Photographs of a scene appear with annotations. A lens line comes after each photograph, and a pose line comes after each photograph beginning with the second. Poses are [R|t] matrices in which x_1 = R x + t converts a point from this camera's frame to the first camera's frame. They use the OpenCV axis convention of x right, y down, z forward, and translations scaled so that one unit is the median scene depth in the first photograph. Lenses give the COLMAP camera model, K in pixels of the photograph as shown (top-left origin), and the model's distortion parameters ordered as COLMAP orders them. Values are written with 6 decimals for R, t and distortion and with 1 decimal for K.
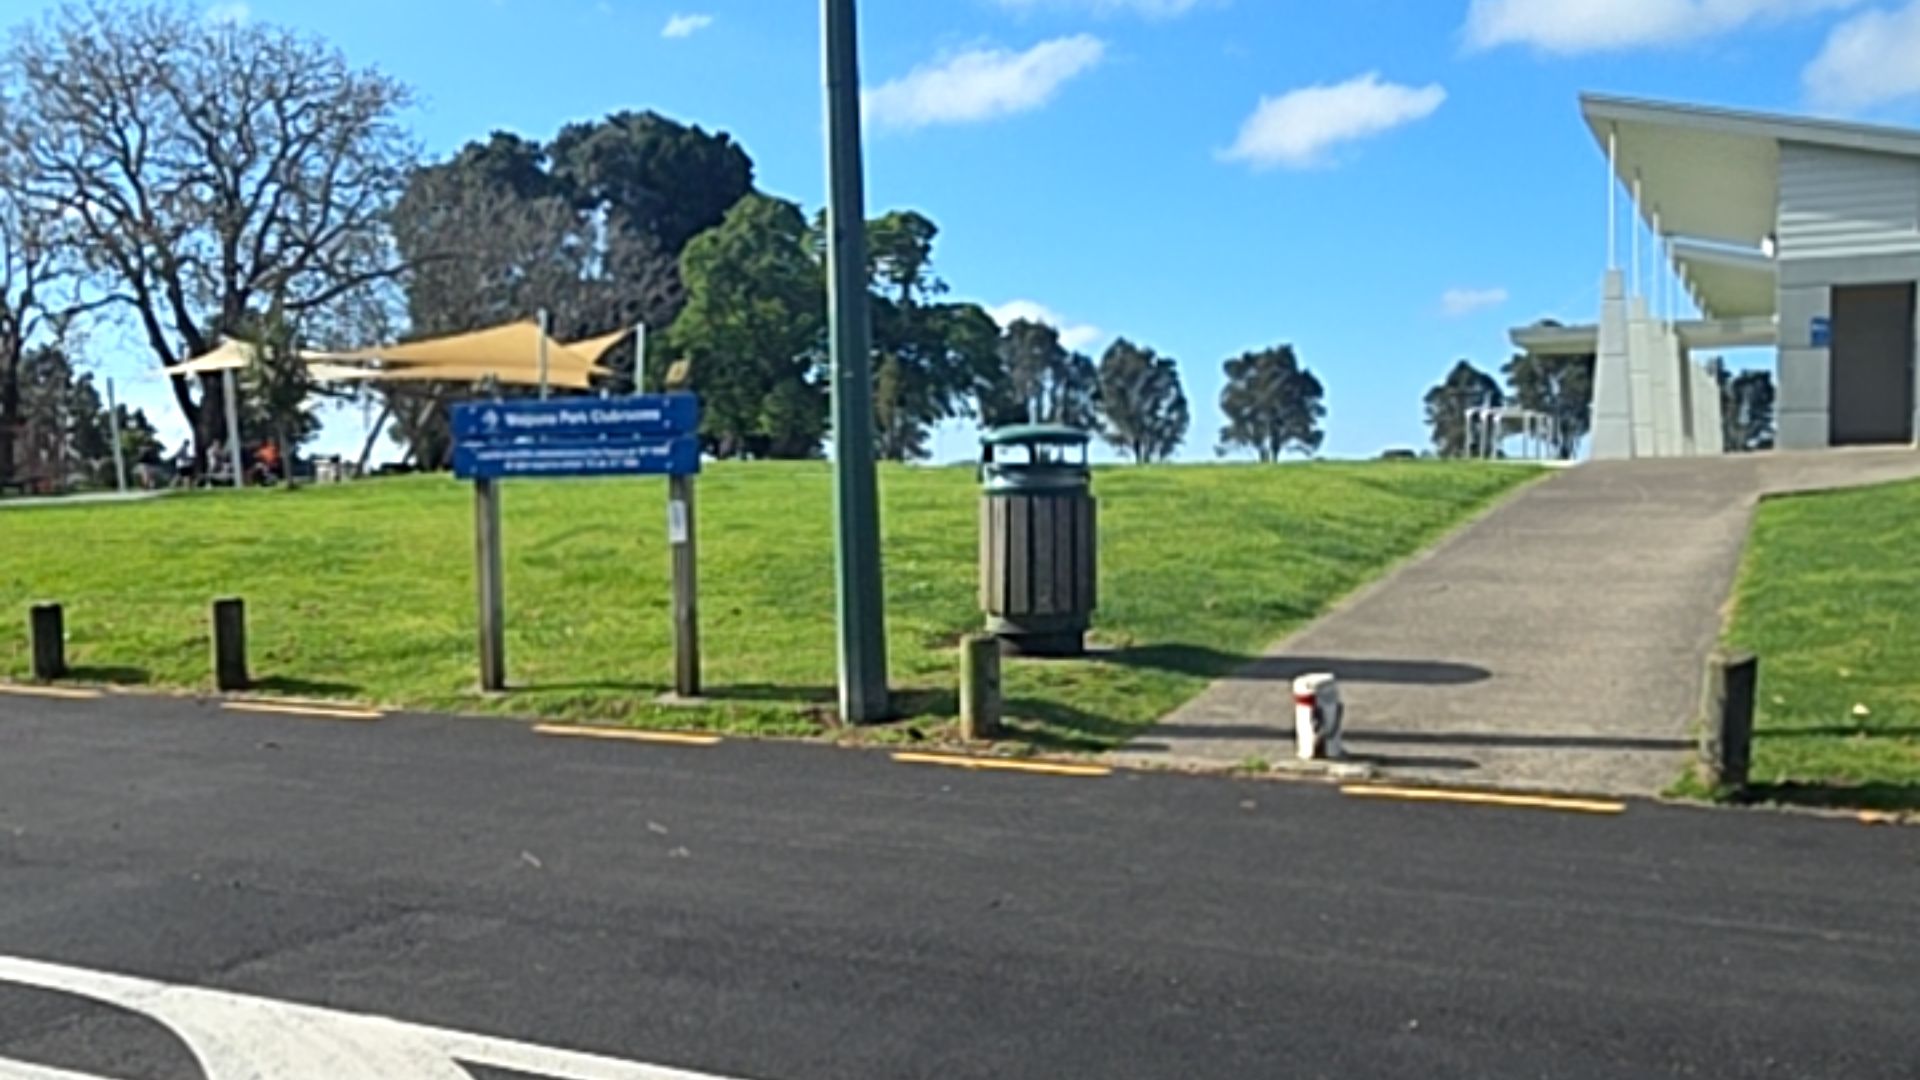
lens RADIAL K [[1726.5, 0, 958.3], [0, 1726.5, 577.2], [0, 0, 1]] dist [-0.008382, -0.000072]
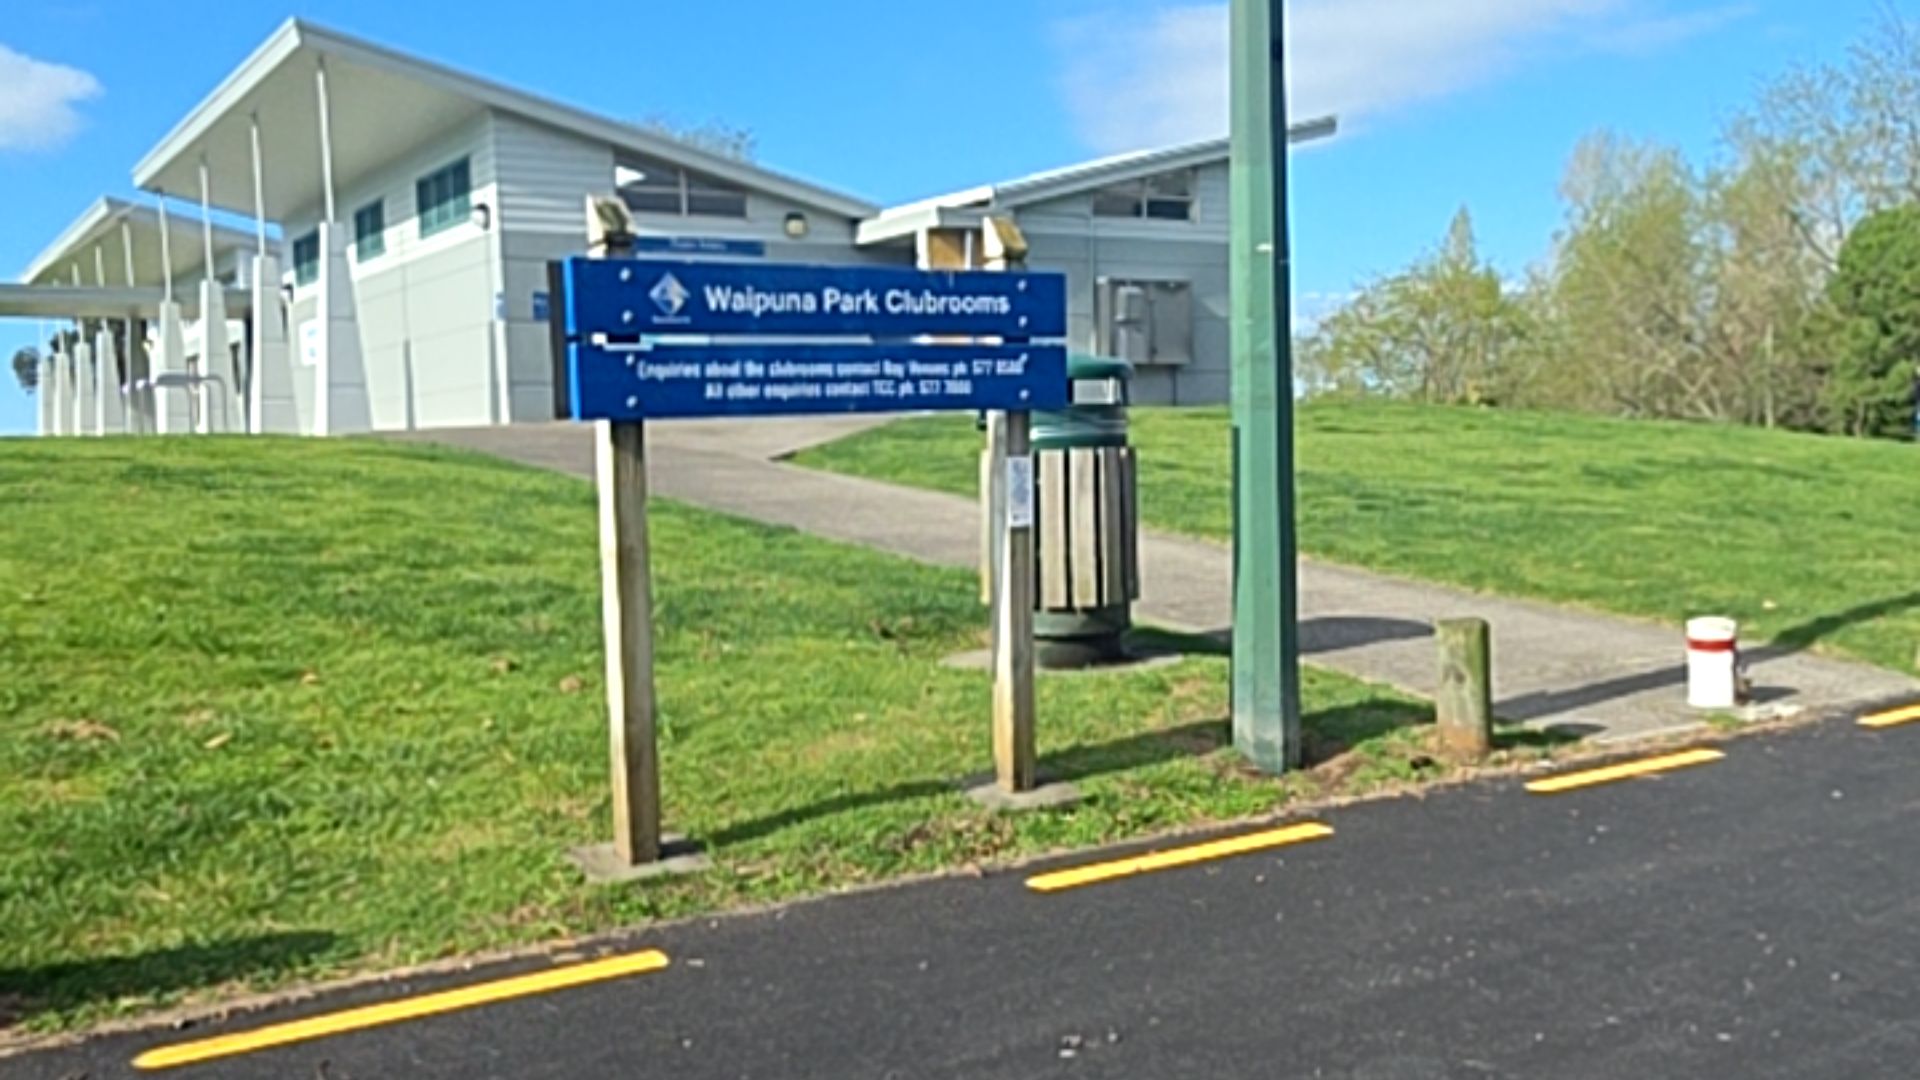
lens RADIAL K [[1726.5, 0, 958.3], [0, 1726.5, 577.2], [0, 0, 1]] dist [-0.008382, -0.000072]
pose [[0.519139, -0.072864, 0.851578, -0.075683], [0.067957, 0.996724, 0.043855, -0.003342], [-0.851984, 0.035104, 0.522390, 0.079865]]
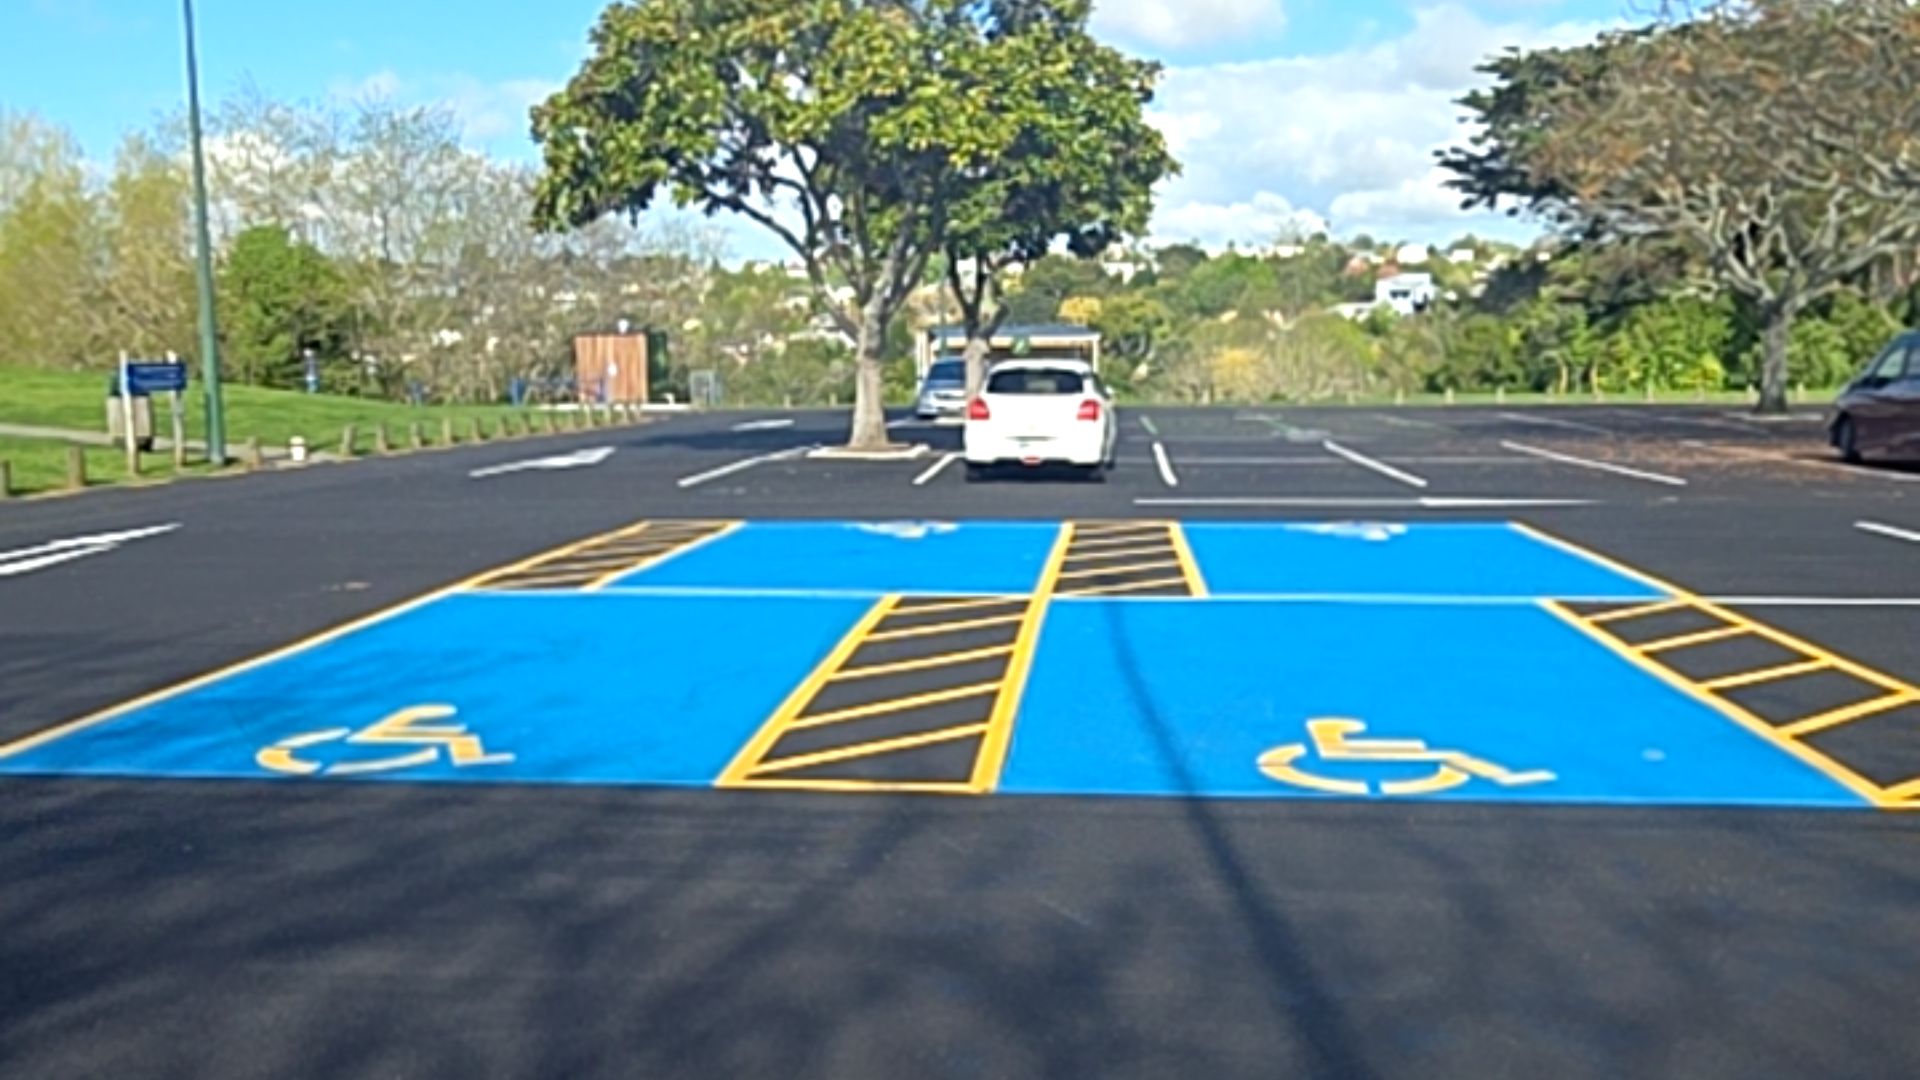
lens RADIAL K [[1694.5, 0, 960.0], [0, 1694.5, 540.0], [0, 0, 1]] dist [-0.003308, -0.000126]
pose [[-0.340010, -0.090726, 0.936035, -0.371127], [0.066391, 0.990536, 0.120125, -0.007459], [-0.938075, 0.102988, -0.330769, 0.082230]]
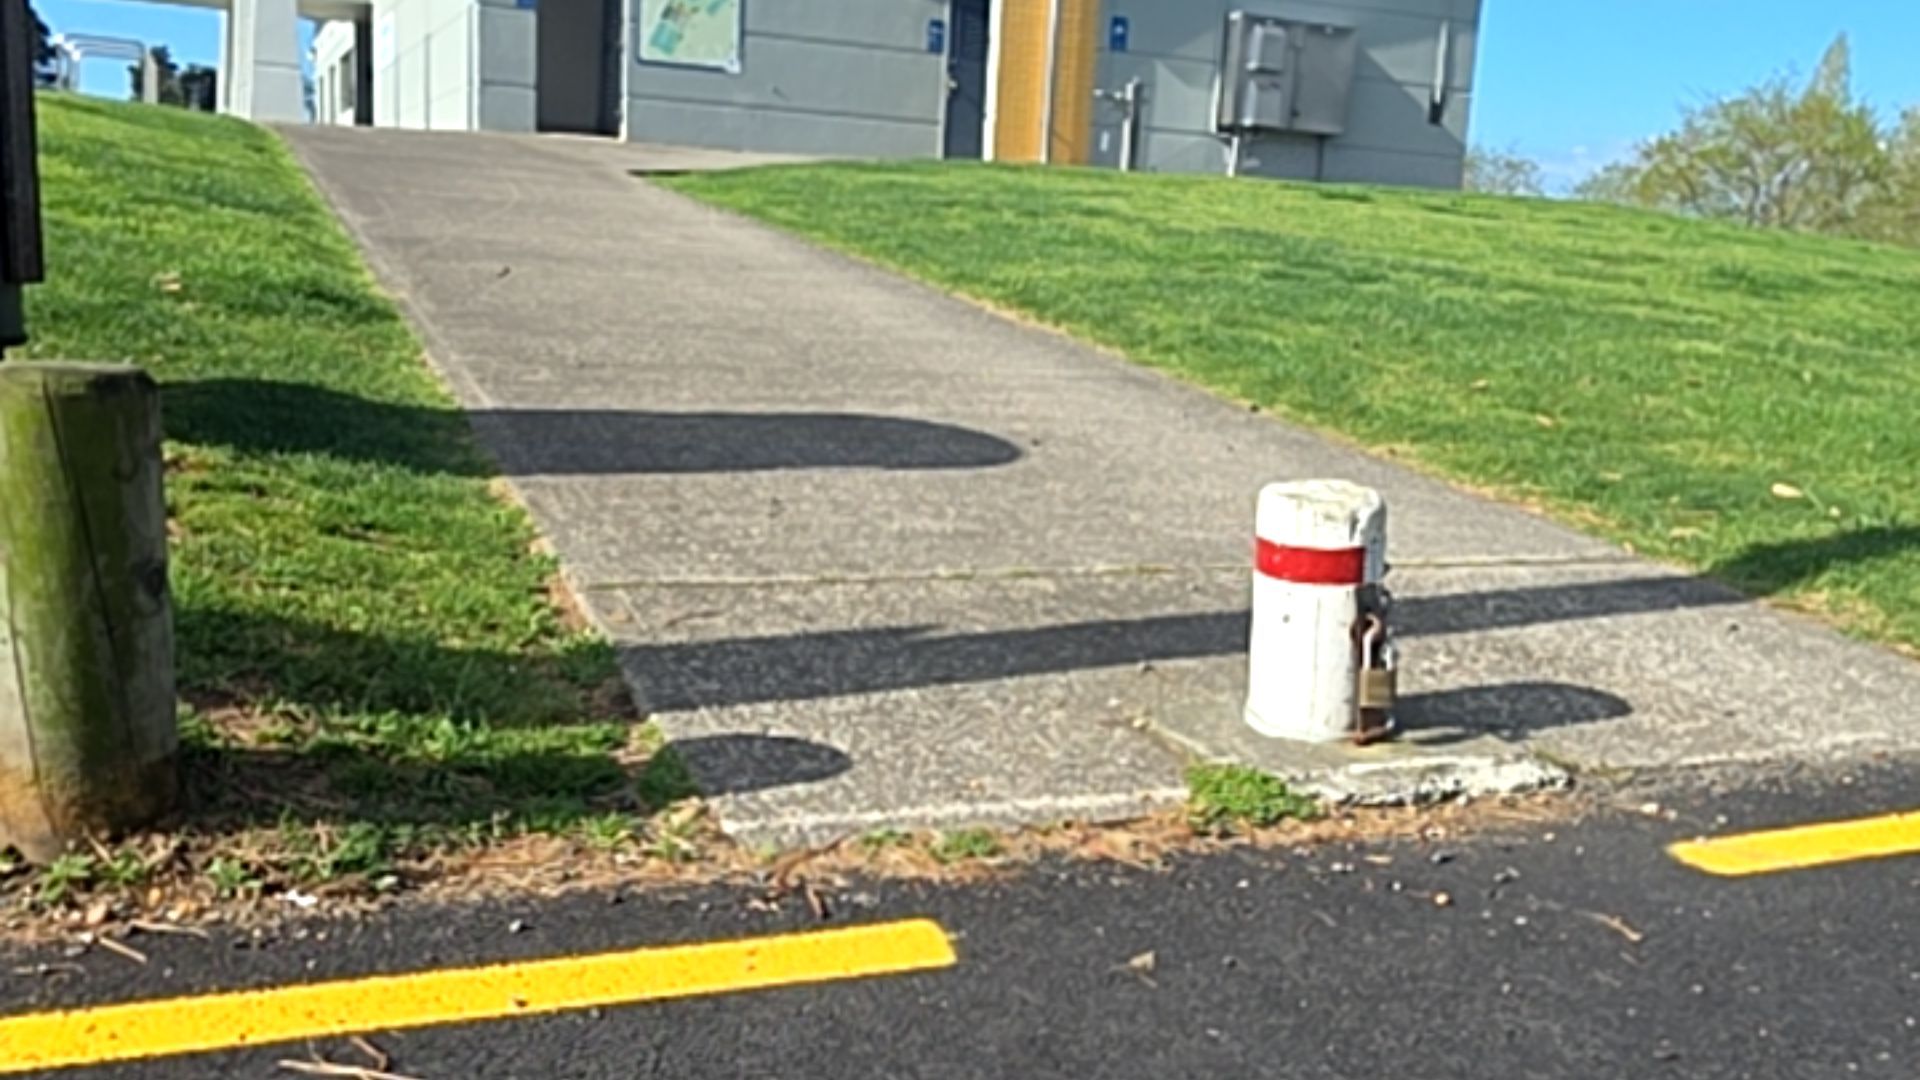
lens RADIAL K [[1740.5, 0, 959.6], [0, 1740.5, 587.5], [0, 0, 1]] dist [0.007176, 0.006838]
pose [[0.654977, -0.098998, 0.749136, -0.008101], [-0.027401, 0.987617, 0.154471, 0.002452], [-0.755152, -0.121702, 0.644154, 0.077931]]
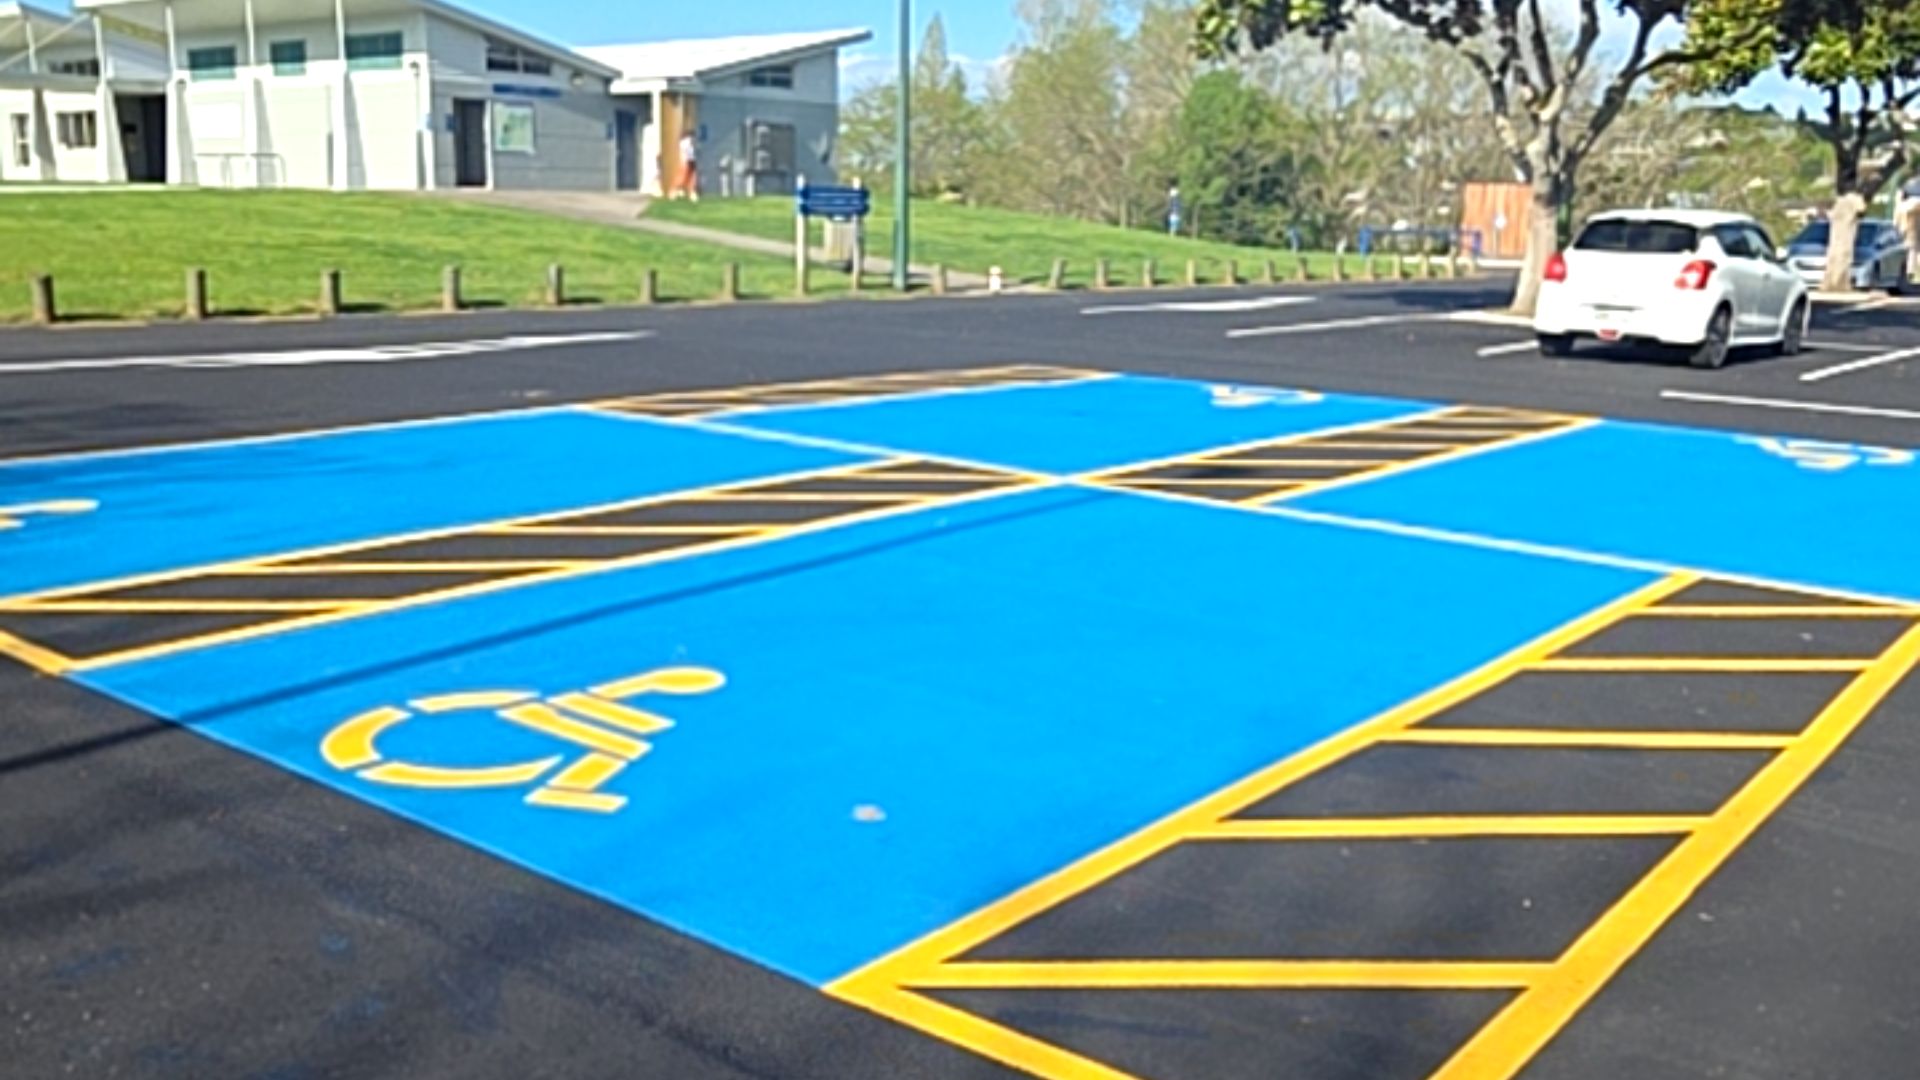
lens RADIAL K [[1694.5, 0, 960.0], [0, 1694.5, 540.0], [0, 0, 1]] dist [-0.003308, -0.000126]
pose [[0.243389, -0.176612, 0.953714, -0.348598], [0.030582, 0.984191, 0.174451, -0.001295], [-0.969446, -0.013293, 0.244943, 0.008694]]
